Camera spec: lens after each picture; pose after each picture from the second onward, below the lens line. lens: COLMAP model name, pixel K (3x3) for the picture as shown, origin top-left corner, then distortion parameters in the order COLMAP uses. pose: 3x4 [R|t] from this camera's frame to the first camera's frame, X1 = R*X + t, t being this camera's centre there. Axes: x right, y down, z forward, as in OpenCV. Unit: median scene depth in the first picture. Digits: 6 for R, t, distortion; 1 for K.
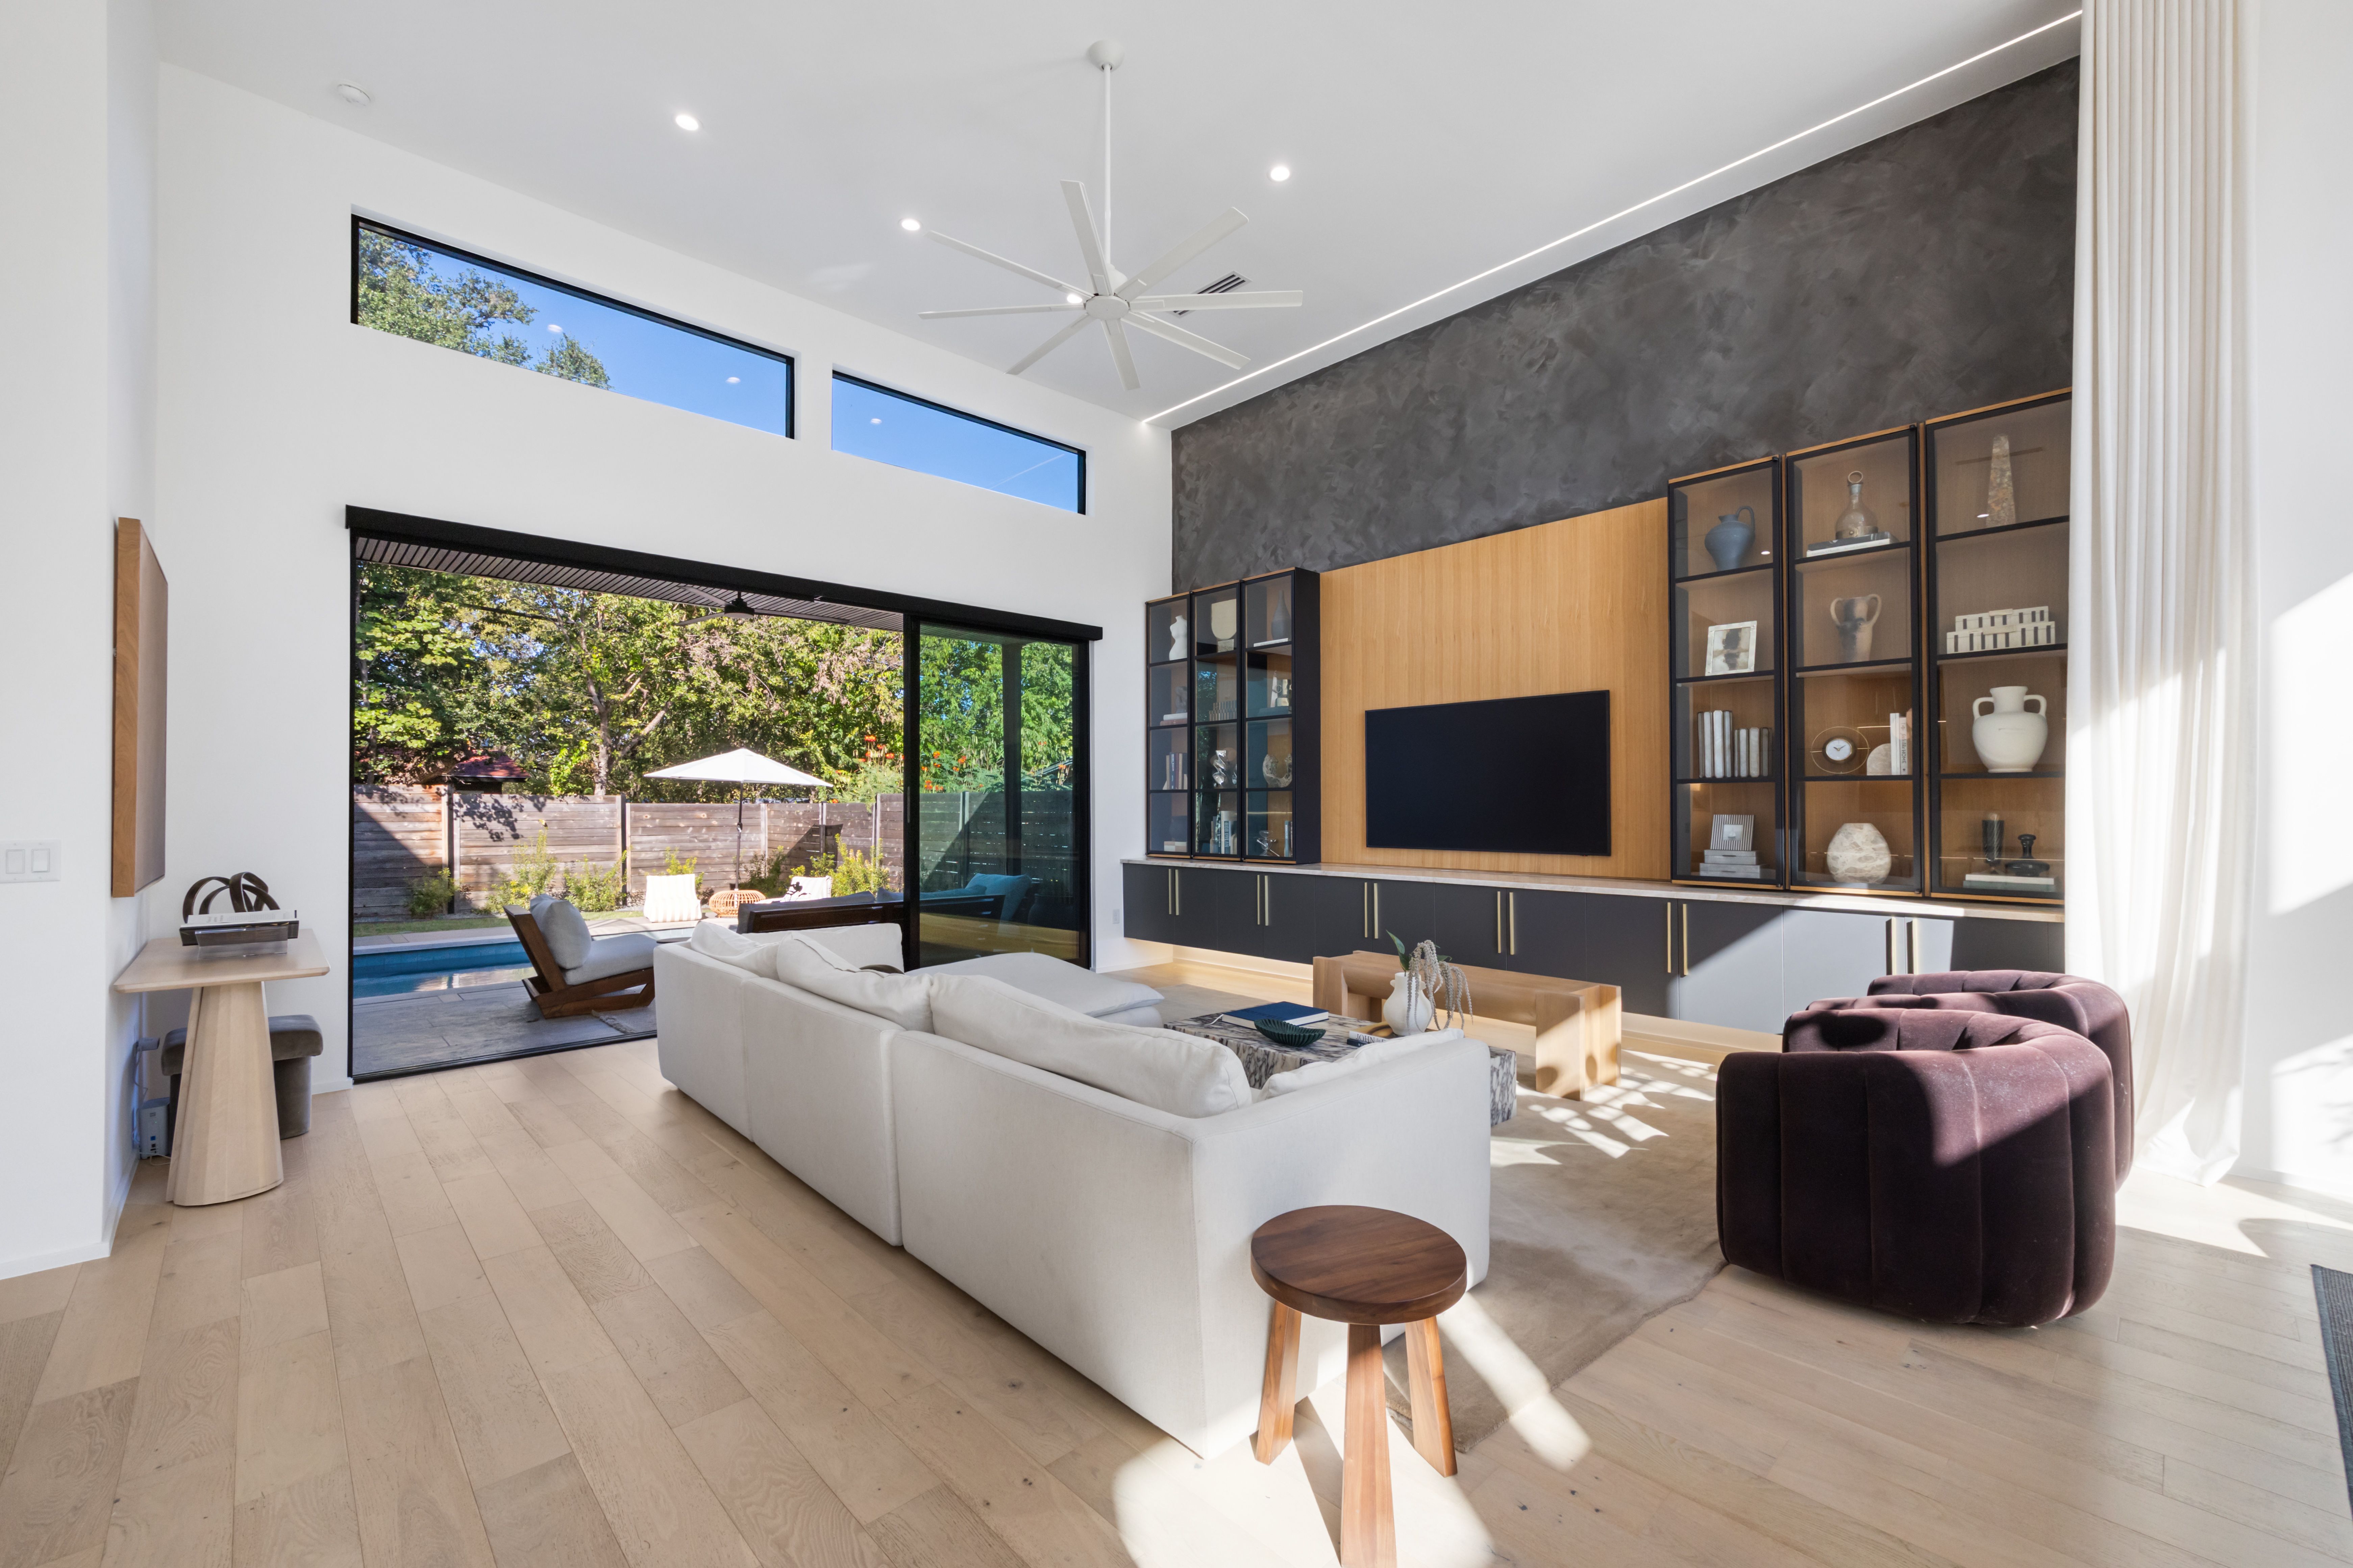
lens RADIAL K [[964.9, 0, 1175.7], [0, 964.9, 791.0], [0, 0, 1]] dist [-0.002577, 0.001343]
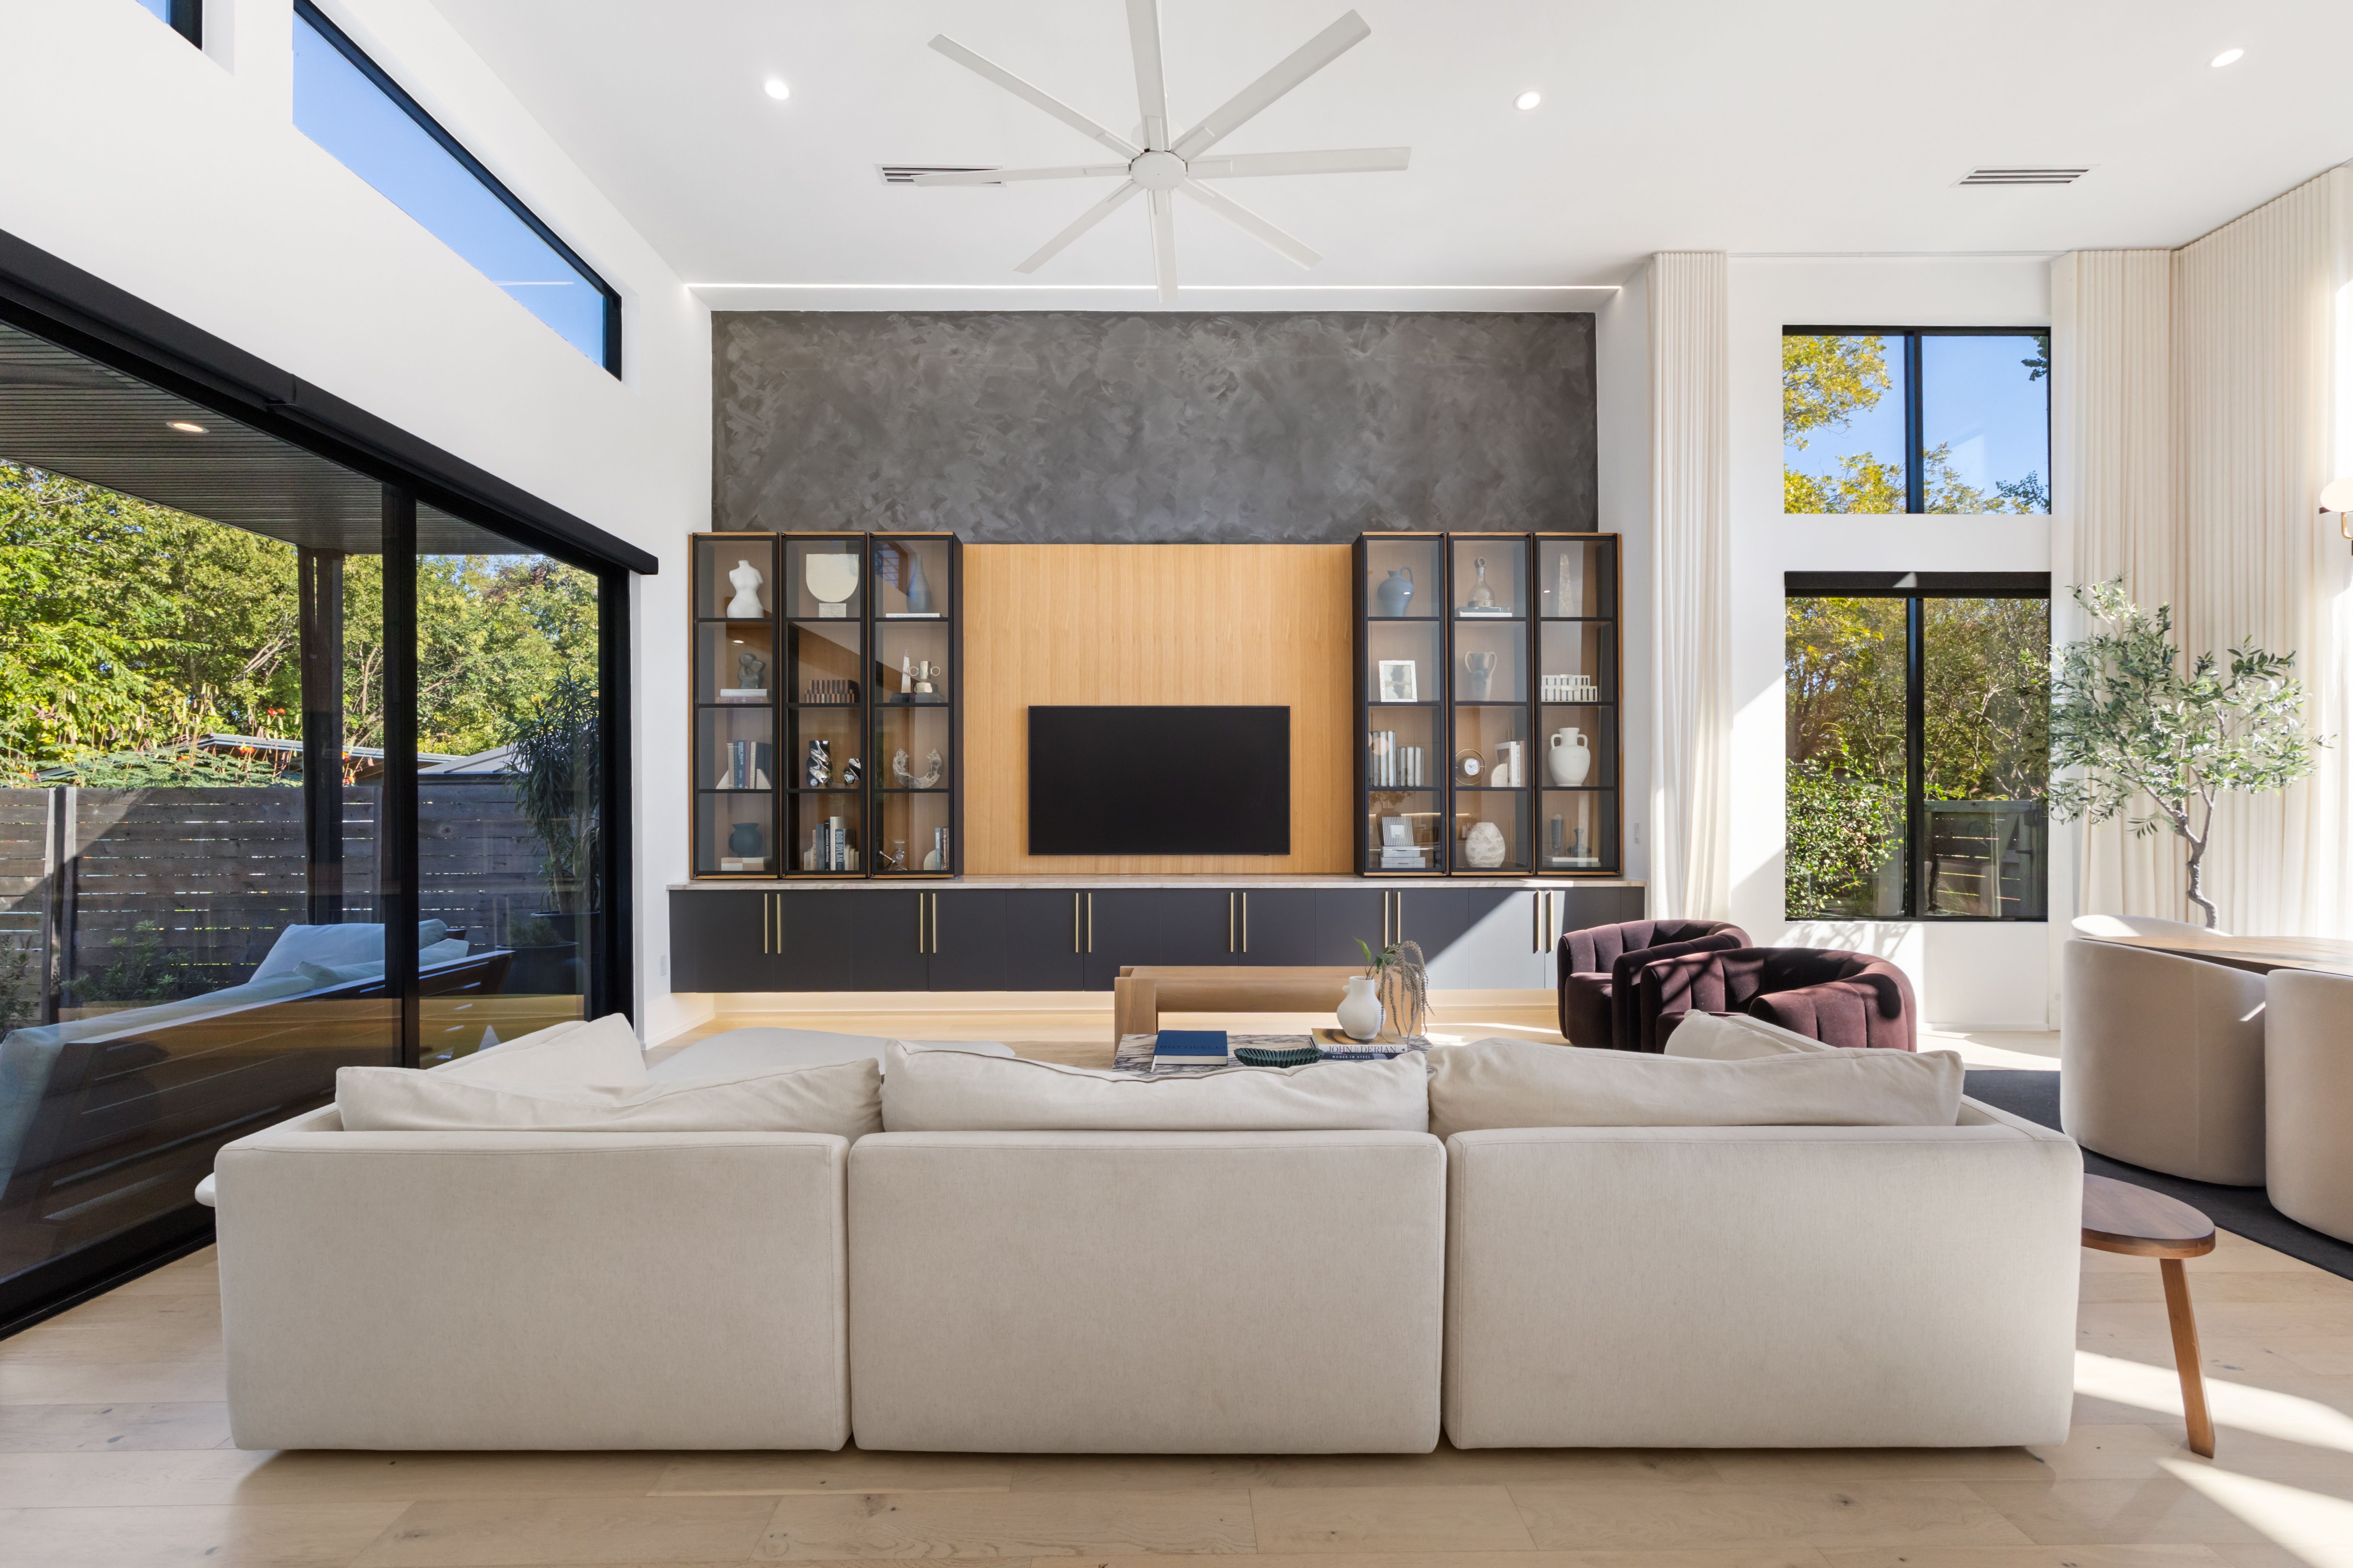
lens RADIAL K [[964.9, 0, 1172.9], [0, 964.9, 801.0], [0, 0, 1]] dist [-0.002577, 0.001343]
pose [[0.681018, 0.005778, 0.732243, -0.376975], [-0.009439, 0.999955, 0.000888, 0.004383], [-0.732205, -0.007517, 0.681042, 0.275254]]
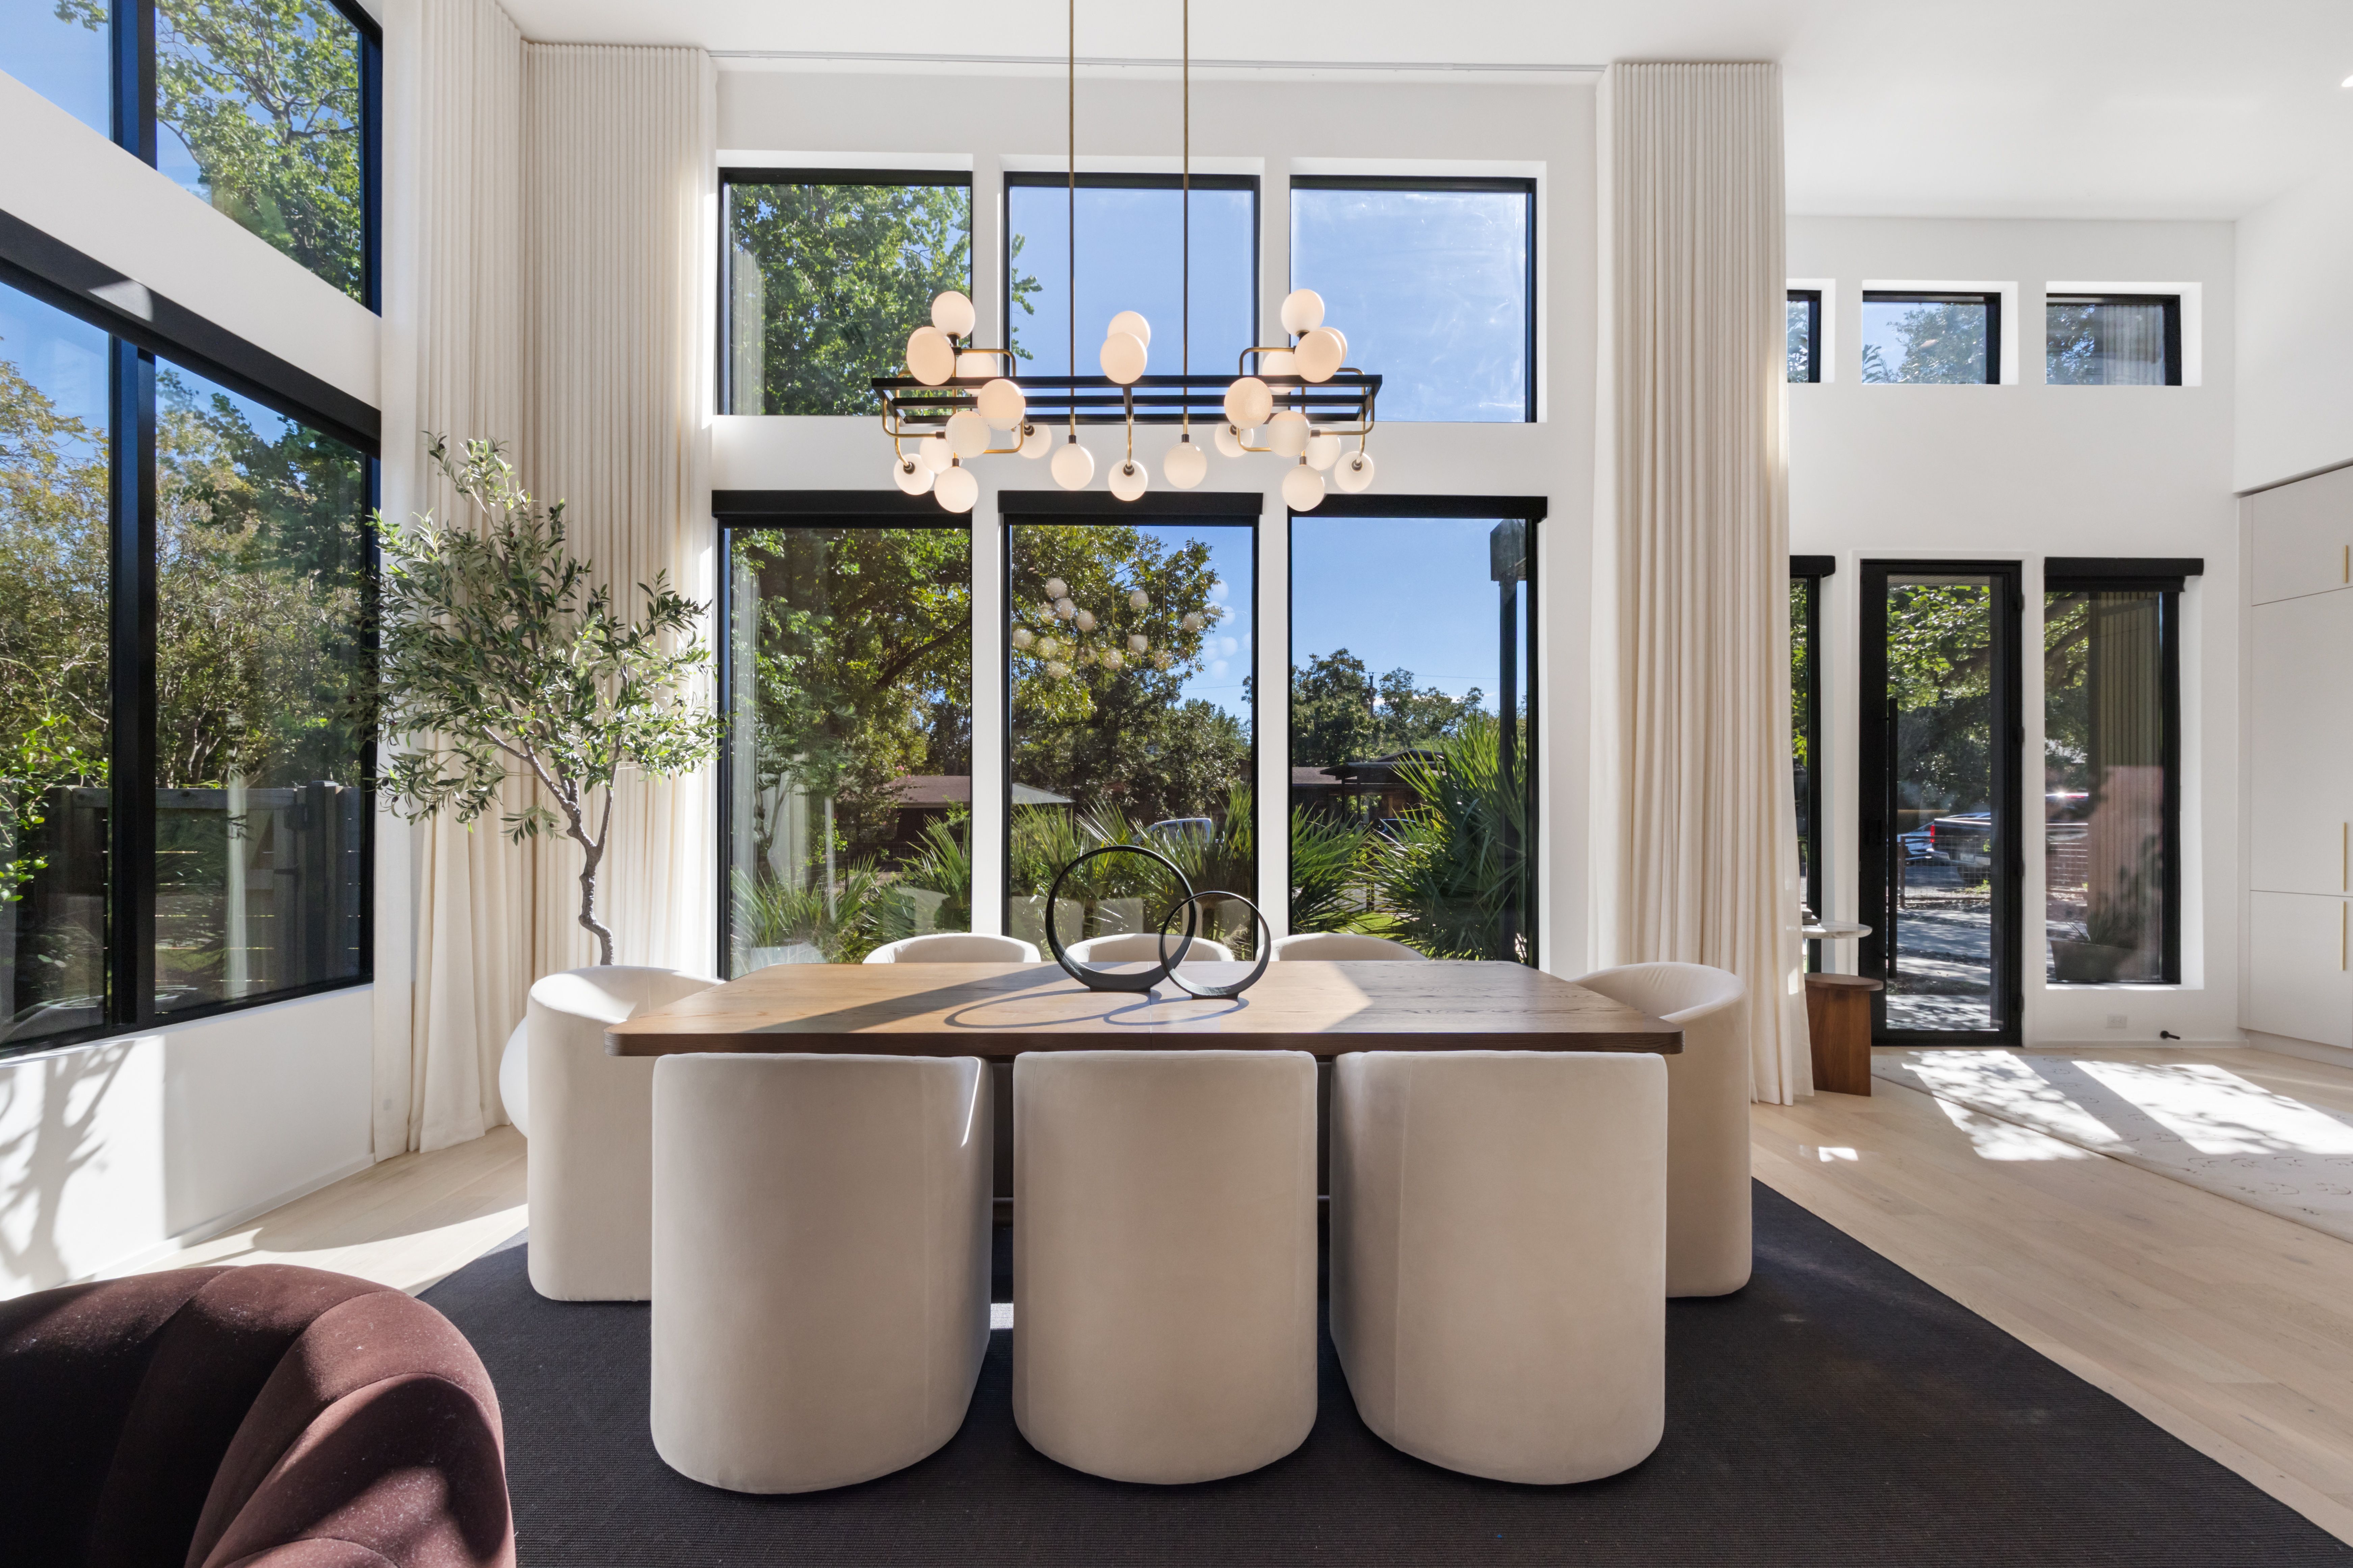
lens RADIAL K [[964.9, 0, 1162.2], [0, 964.9, 826.2], [0, 0, 1]] dist [-0.002577, 0.001343]
pose [[-0.732906, -0.002846, 0.680324, 0.107095], [-0.008096, 0.999957, -0.004539, 0.018412], [-0.680282, -0.008834, -0.732897, 0.379962]]
